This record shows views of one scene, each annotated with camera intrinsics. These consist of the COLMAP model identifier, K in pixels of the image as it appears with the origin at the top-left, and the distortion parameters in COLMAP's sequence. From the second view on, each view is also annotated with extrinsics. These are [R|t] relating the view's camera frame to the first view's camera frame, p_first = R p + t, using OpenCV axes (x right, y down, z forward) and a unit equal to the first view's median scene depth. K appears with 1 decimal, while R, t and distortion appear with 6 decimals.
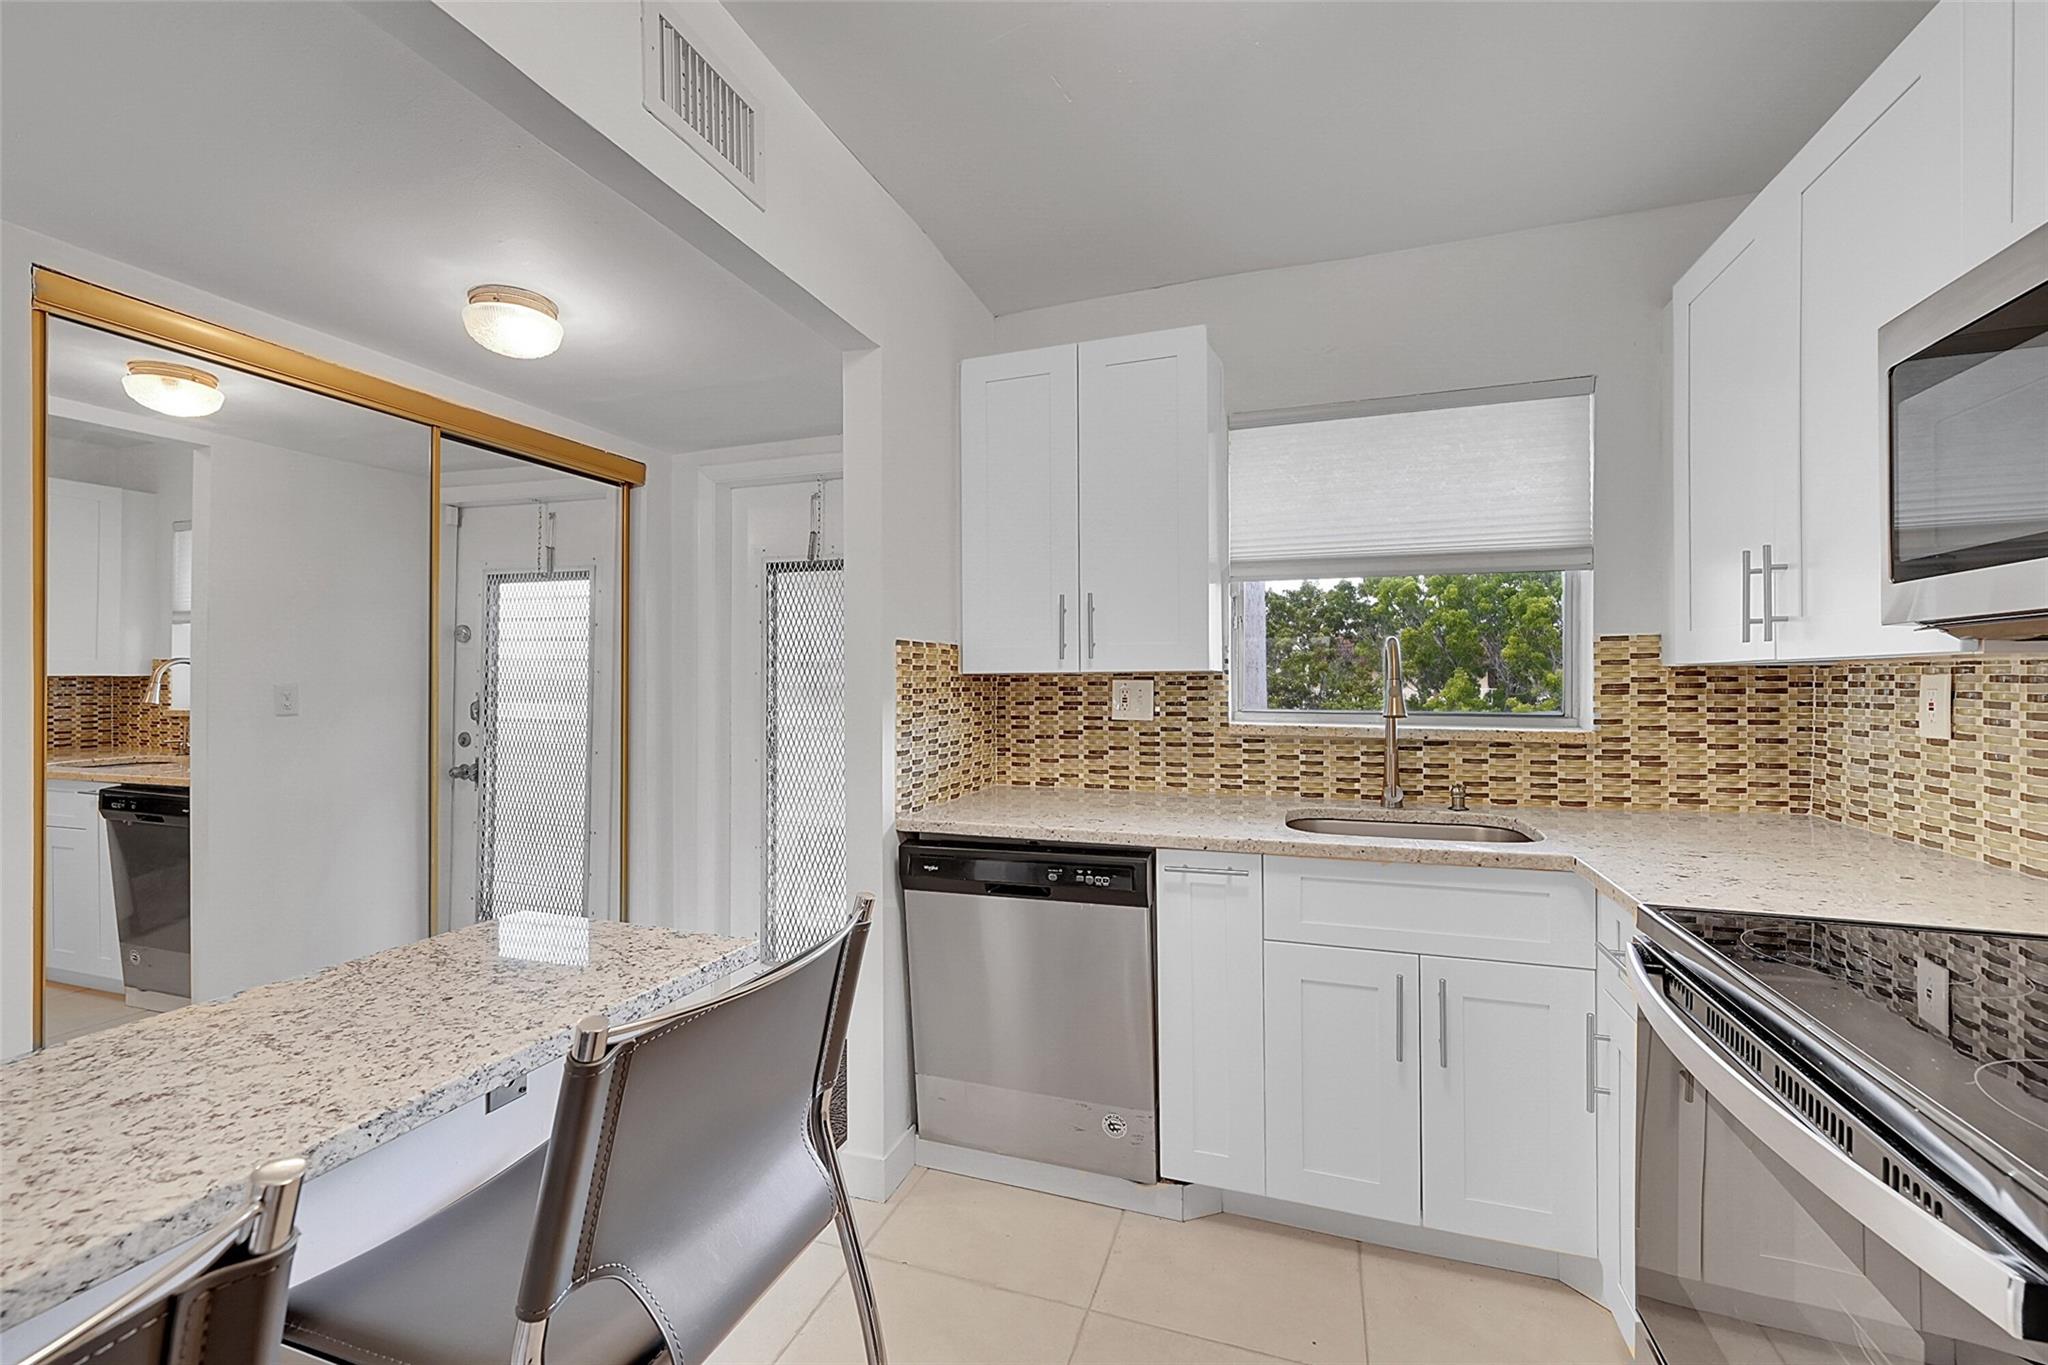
lens RADIAL K [[813.8, 0, 1031.2], [0, 813.8, 678.3], [0, 0, 1]] dist [-0.002241, -0.000382]
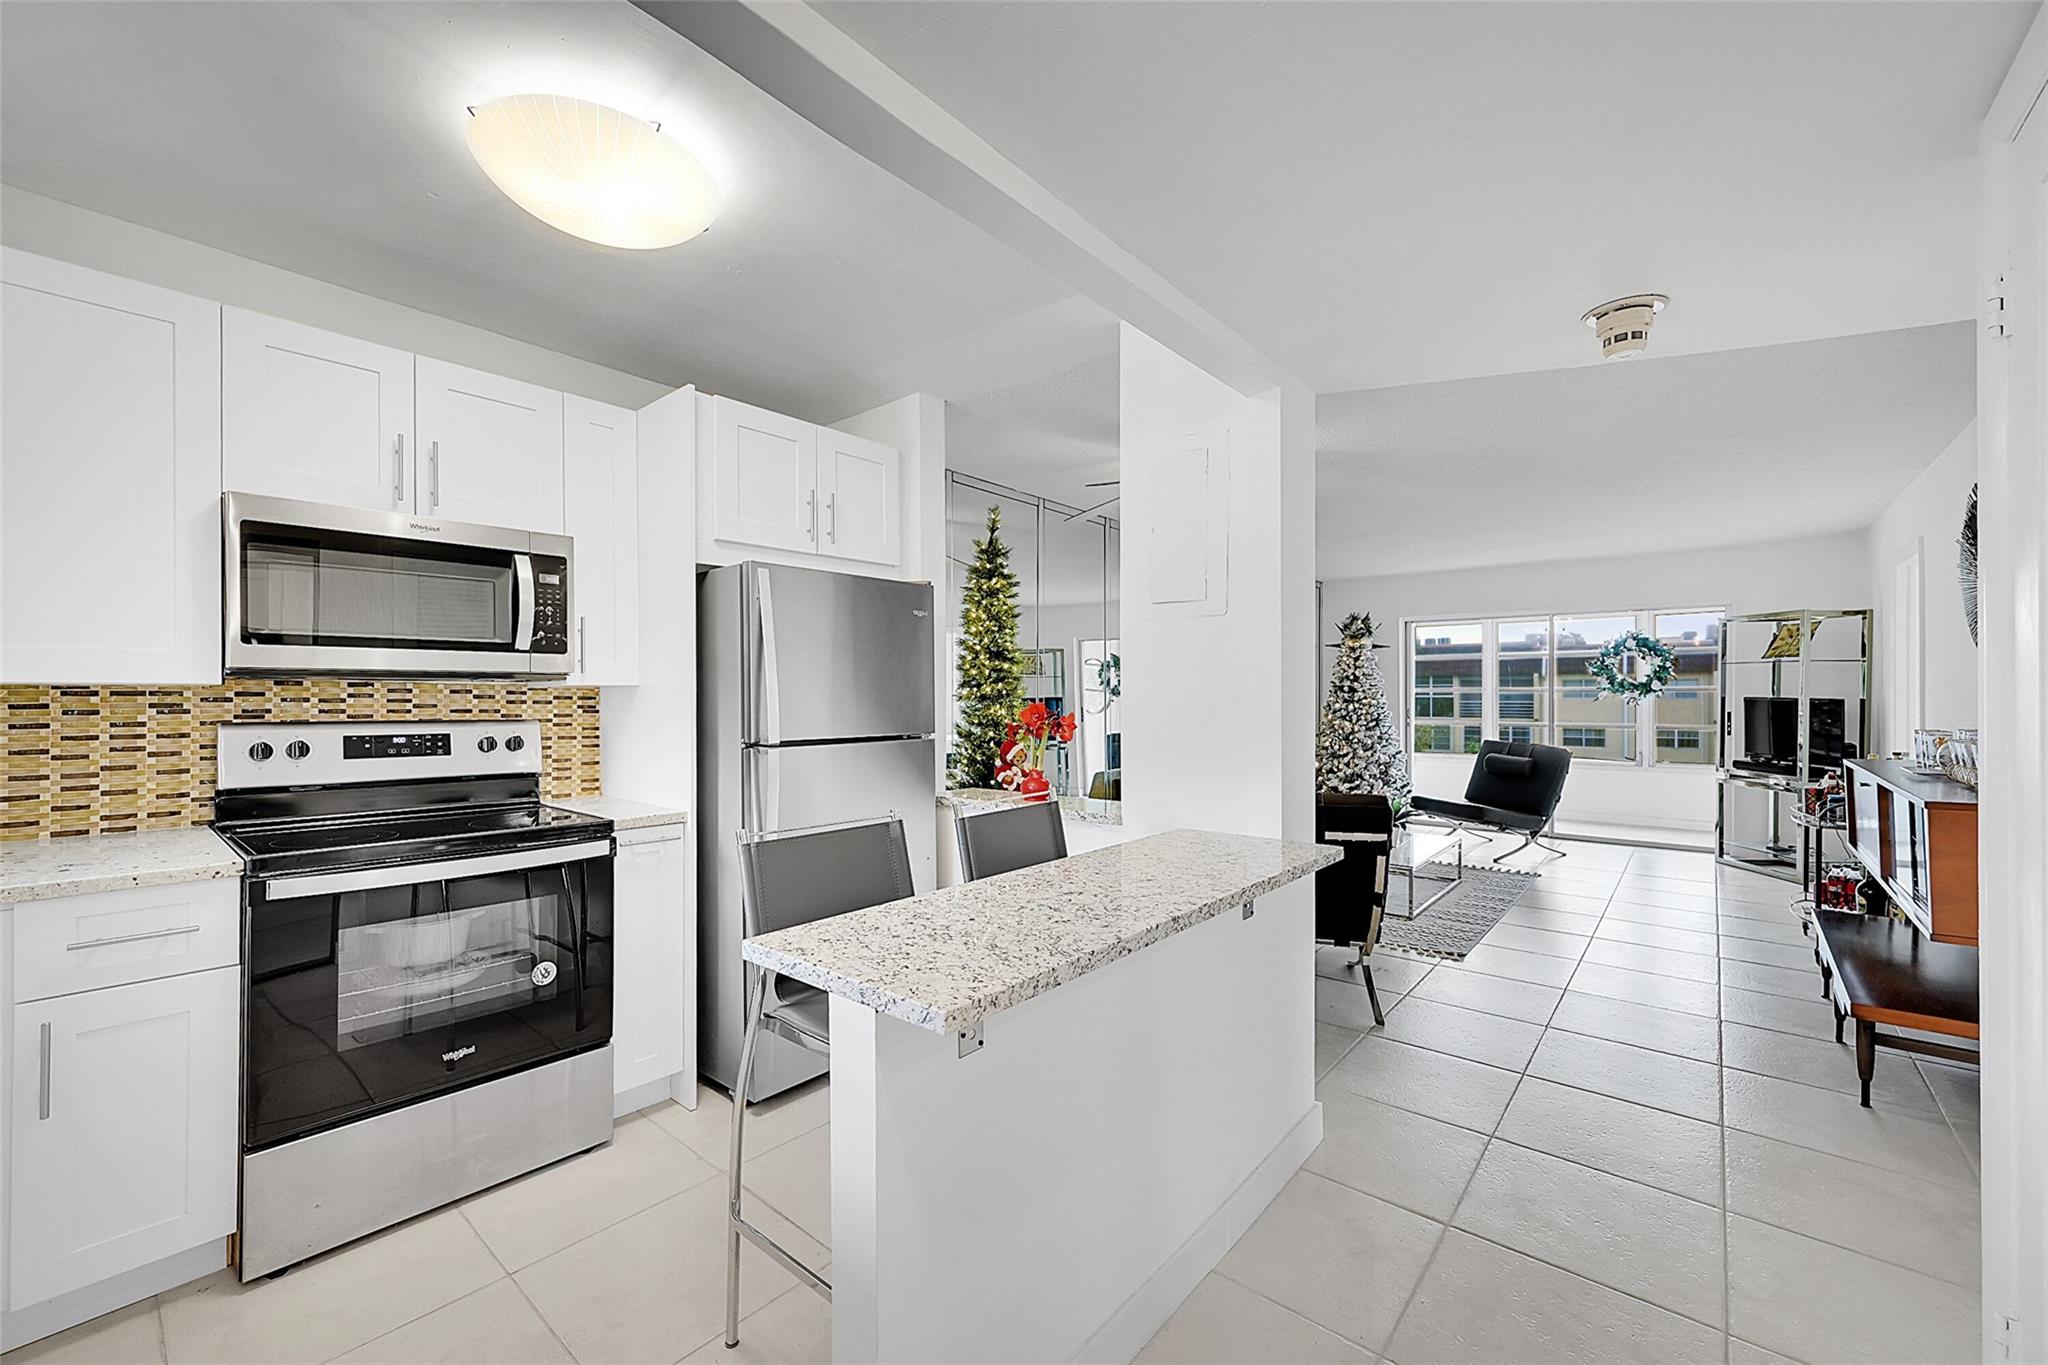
lens RADIAL K [[813.8, 0, 1027.5], [0, 813.8, 694.0], [0, 0, 1]] dist [-0.002241, -0.000382]
pose [[-0.929909, 0.000784, 0.367789, -1.279638], [-0.000808, 0.999991, -0.004176, -0.001181], [-0.367789, -0.004181, -0.929900, 2.203410]]
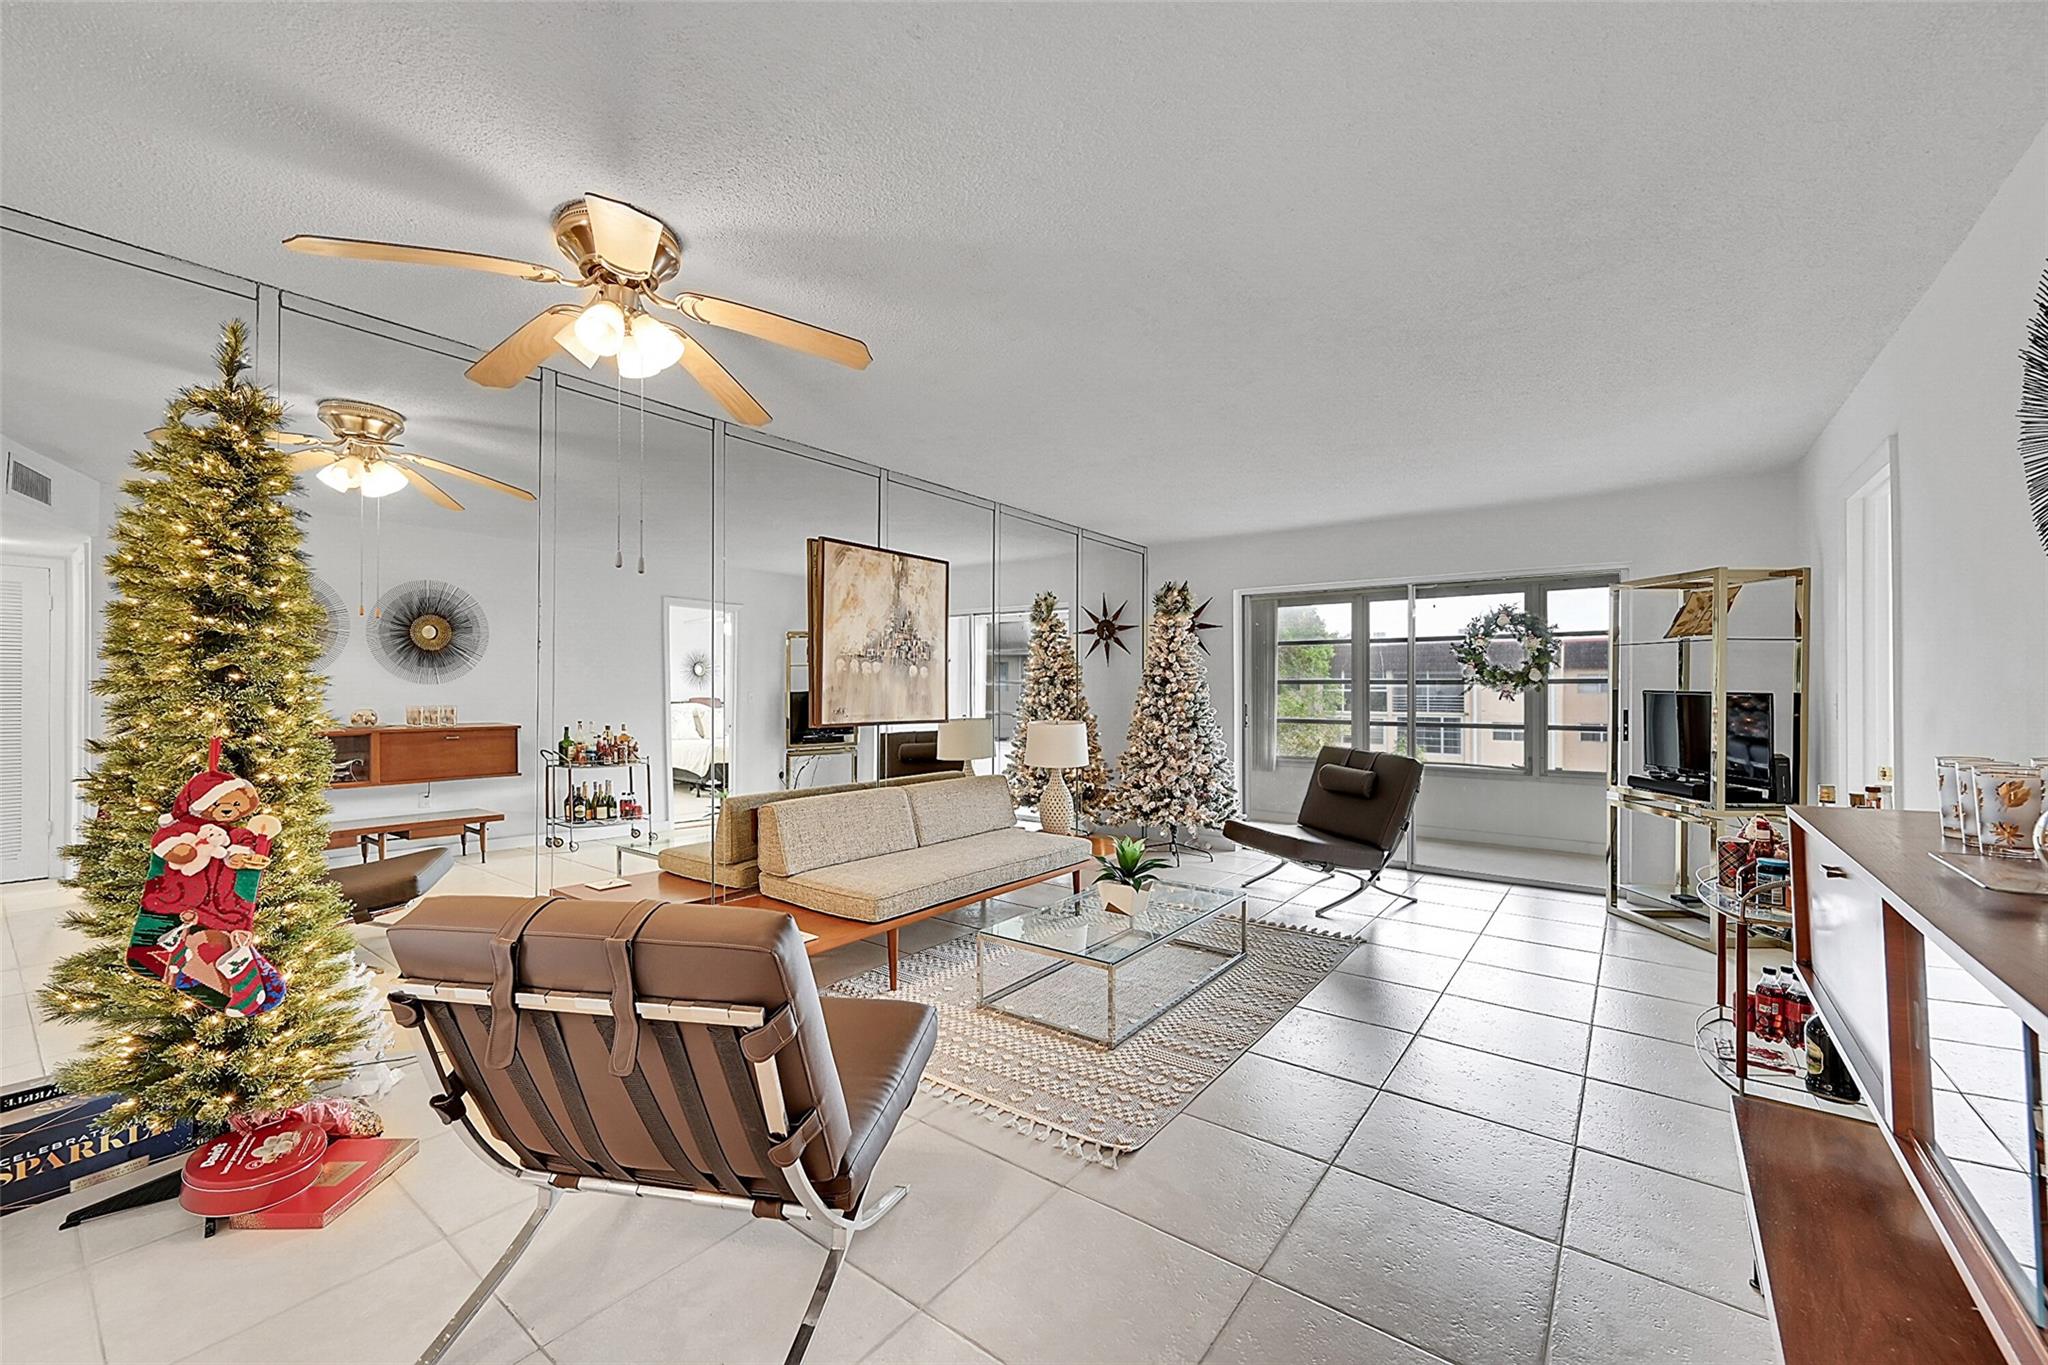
lens RADIAL K [[813.8, 0, 1021.9], [0, 813.8, 683.3], [0, 0, 1]] dist [-0.002241, -0.000382]
pose [[-0.947359, 0.000894, 0.320173, -1.587362], [-0.002085, 0.999958, -0.008962, 0.000055], [-0.320167, -0.009158, -0.947317, 1.460880]]
